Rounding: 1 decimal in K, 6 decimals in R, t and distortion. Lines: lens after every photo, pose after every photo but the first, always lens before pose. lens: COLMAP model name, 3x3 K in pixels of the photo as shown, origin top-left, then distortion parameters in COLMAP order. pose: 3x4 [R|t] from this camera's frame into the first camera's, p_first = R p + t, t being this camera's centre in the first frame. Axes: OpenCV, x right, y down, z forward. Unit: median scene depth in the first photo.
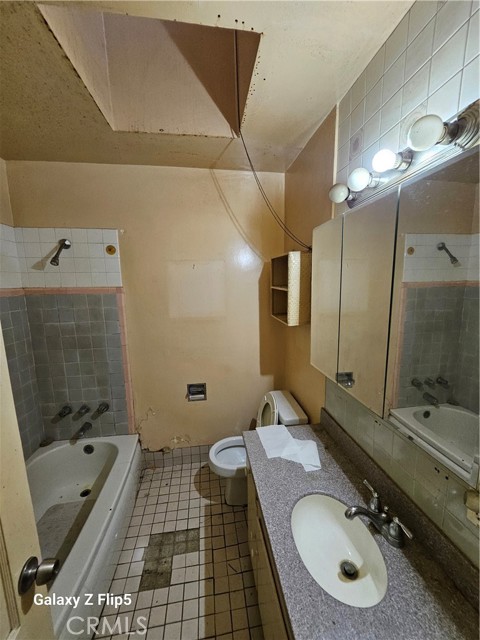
lens RADIAL K [[253.9, 0, 243.6], [0, 253.9, 320.7], [0, 0, 1]] dist [-0.002810, -0.000123]
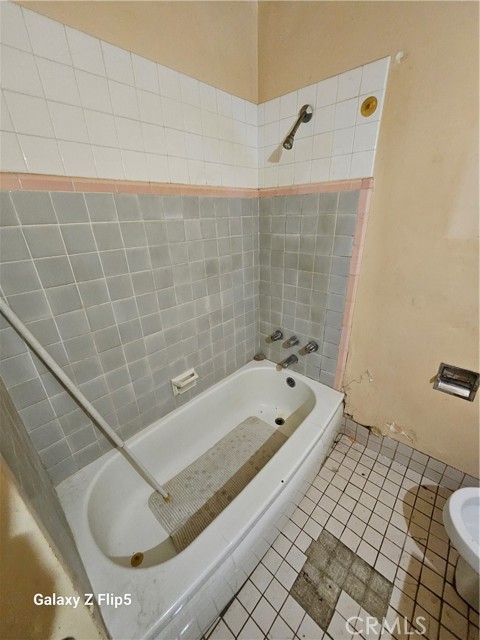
lens RADIAL K [[253.9, 0, 244.4], [0, 253.9, 322.7], [0, 0, 1]] dist [-0.002810, -0.000123]
pose [[0.628911, 0.307416, -0.714119, -0.131780], [-0.094442, 0.941913, 0.322304, 0.026159], [0.771720, -0.135258, 0.621413, 0.341209]]
